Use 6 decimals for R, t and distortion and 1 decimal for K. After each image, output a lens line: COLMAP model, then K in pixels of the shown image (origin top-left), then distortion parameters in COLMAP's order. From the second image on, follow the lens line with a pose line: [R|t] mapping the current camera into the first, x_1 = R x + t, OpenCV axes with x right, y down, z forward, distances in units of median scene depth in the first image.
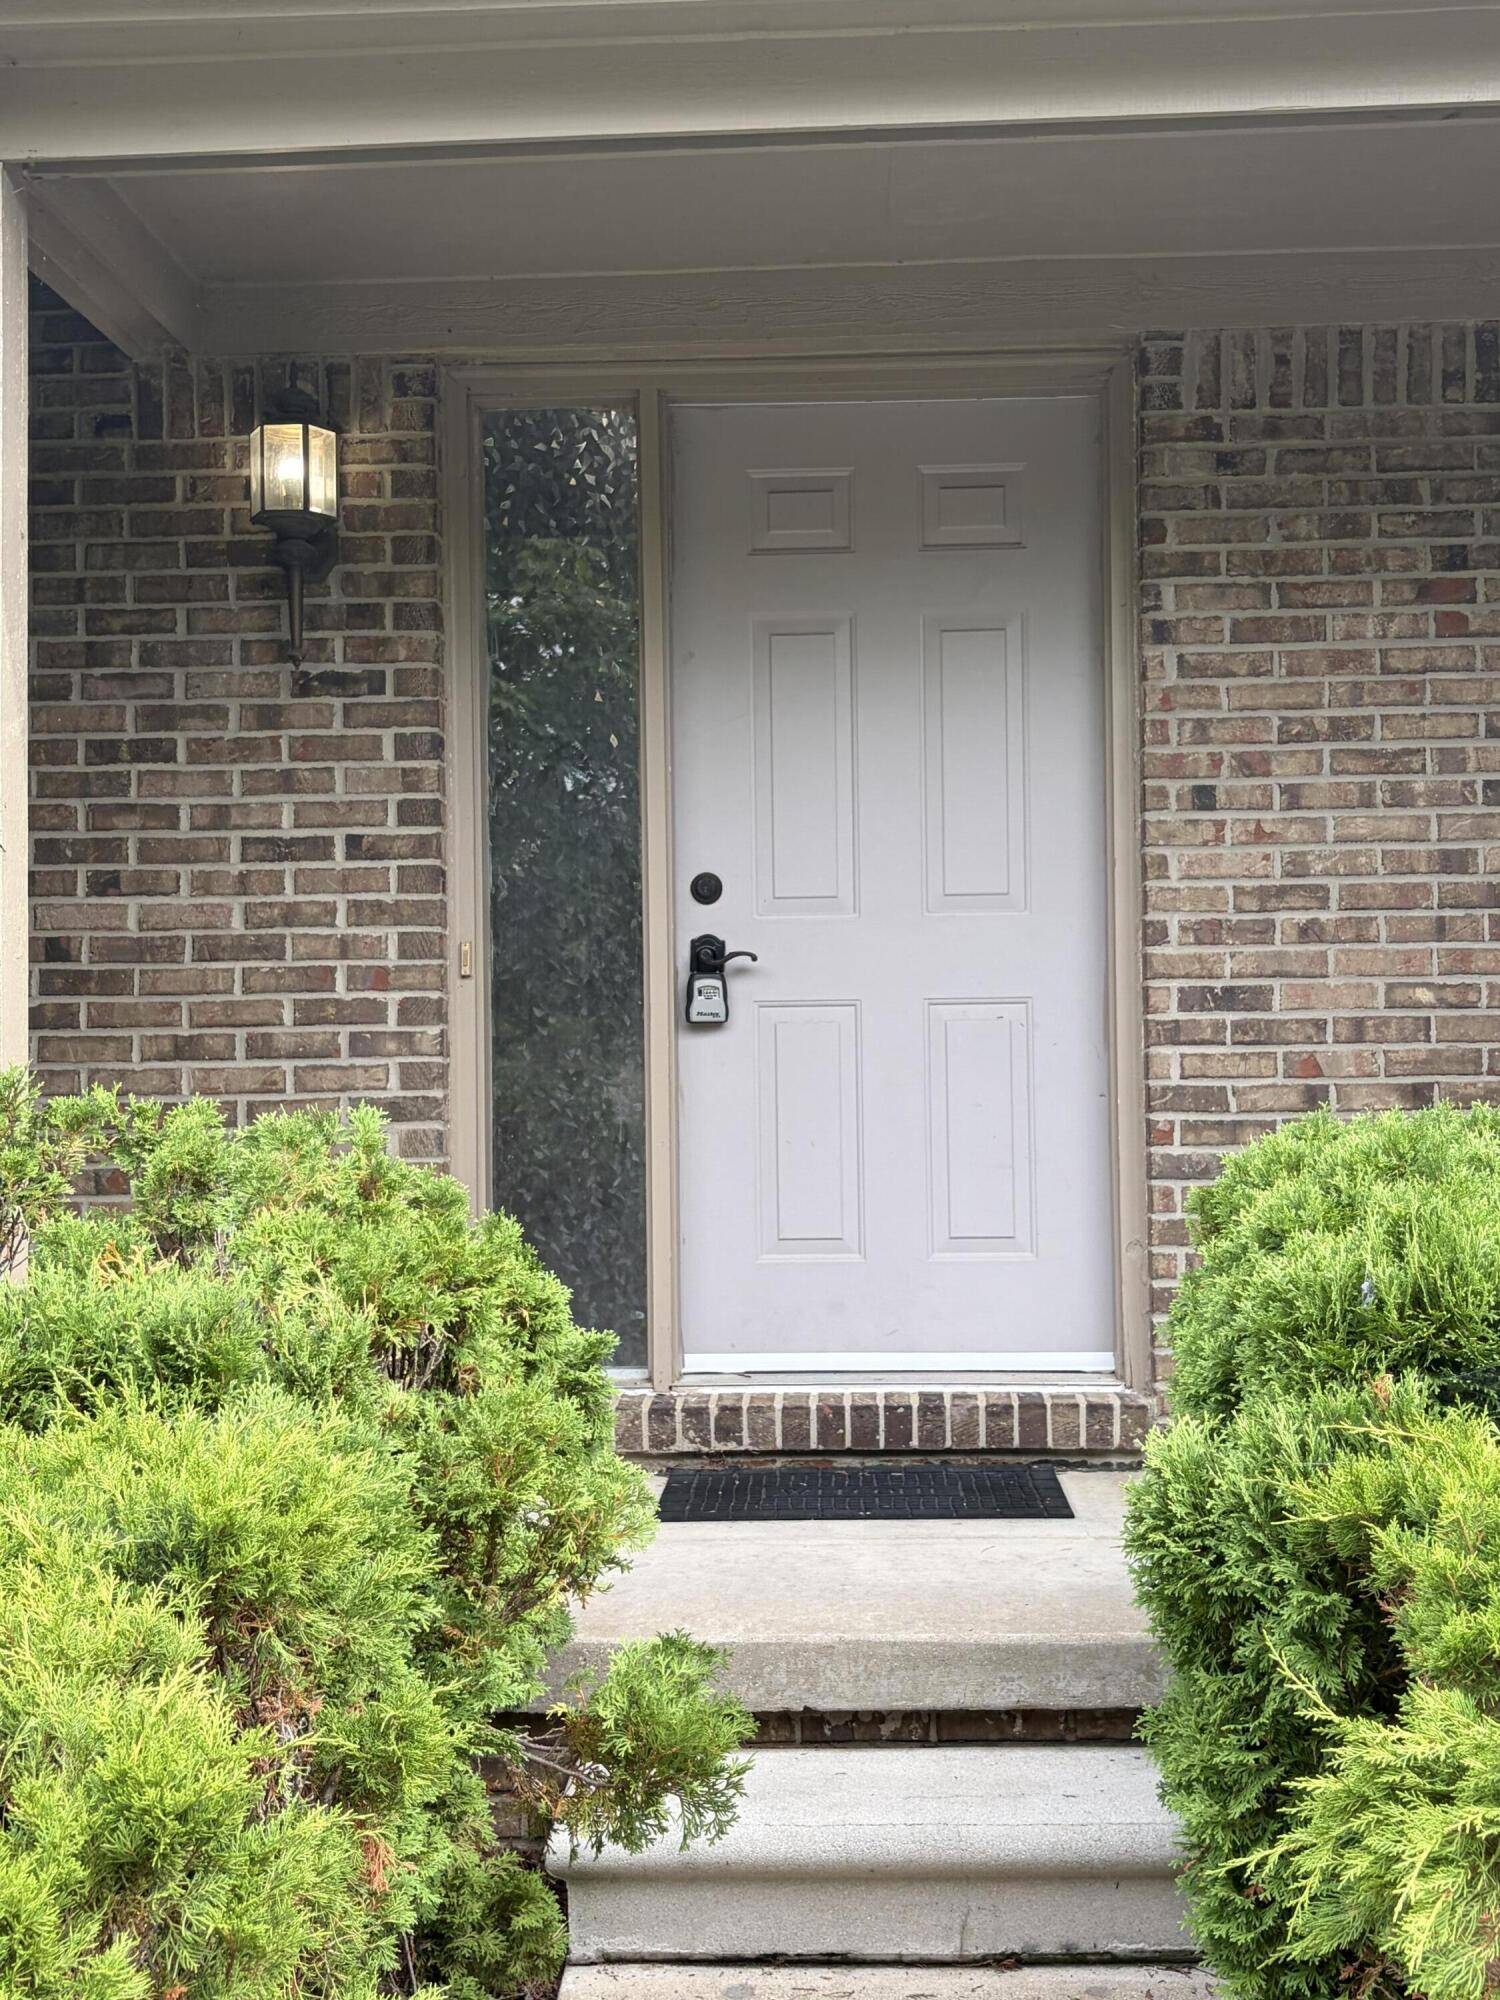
lens RADIAL K [[2324.4, 0, 751.4], [0, 2324.4, 1000.7], [0, 0, 1]] dist [0.040277, 0.000000]
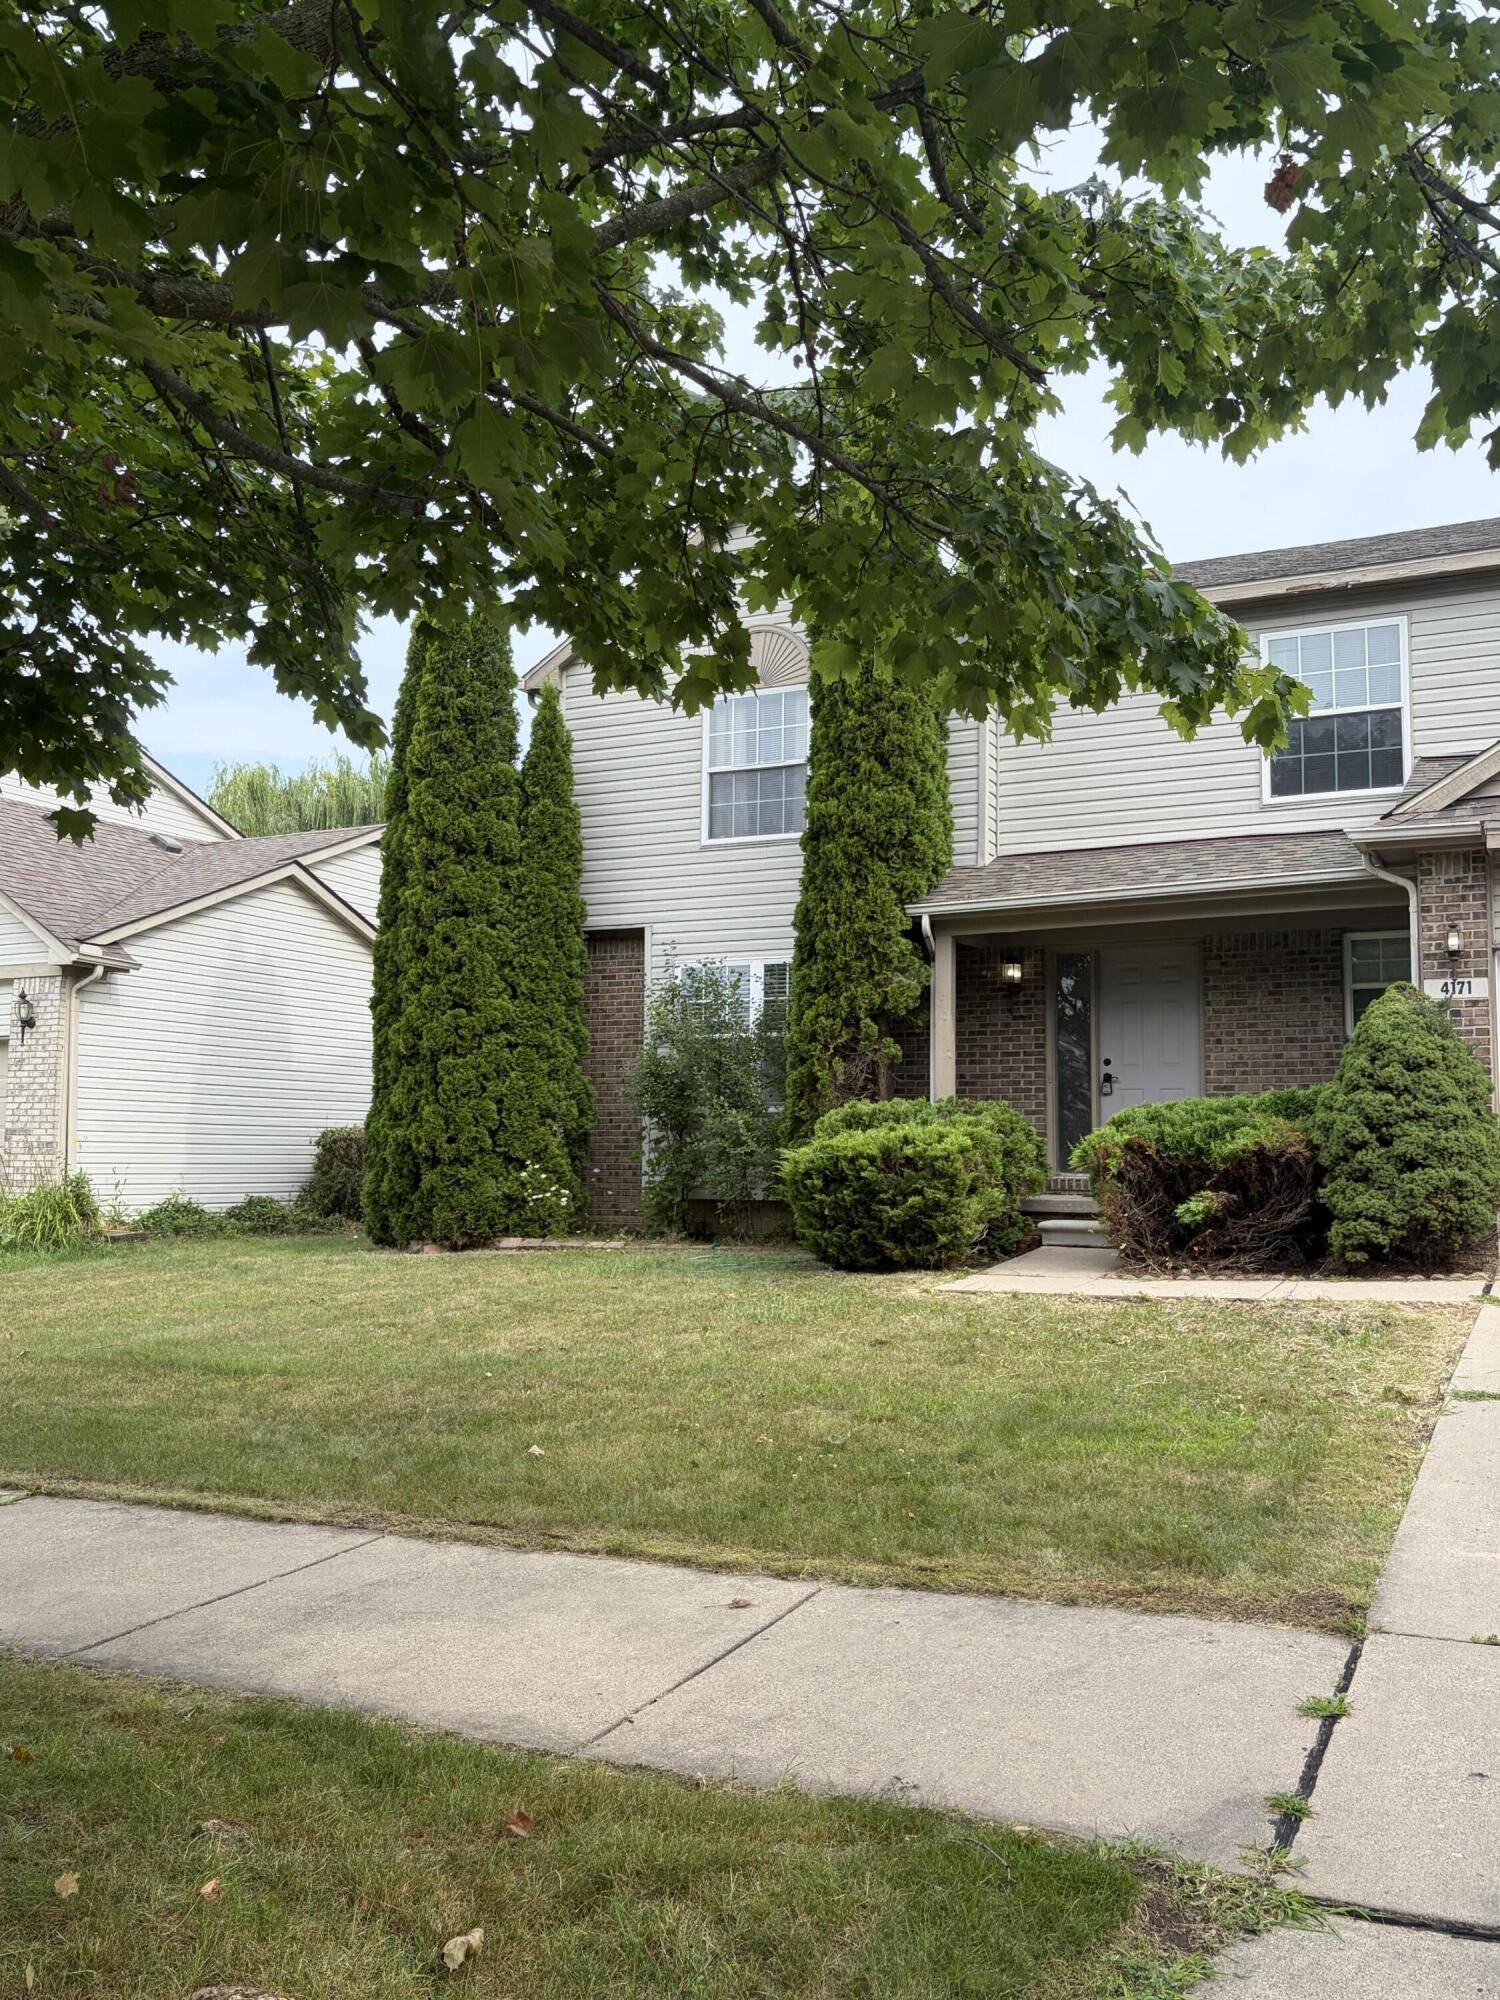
lens RADIAL K [[1696.8, 0, 752.4], [0, 1696.8, 1001.9], [0, 0, 1]] dist [-0.002090, -0.000091]
pose [[0.918062, -0.015741, -0.396123, 0.647599], [-0.014241, 0.997257, -0.072636, 0.080379], [0.396180, 0.072325, 0.915320, -2.225275]]
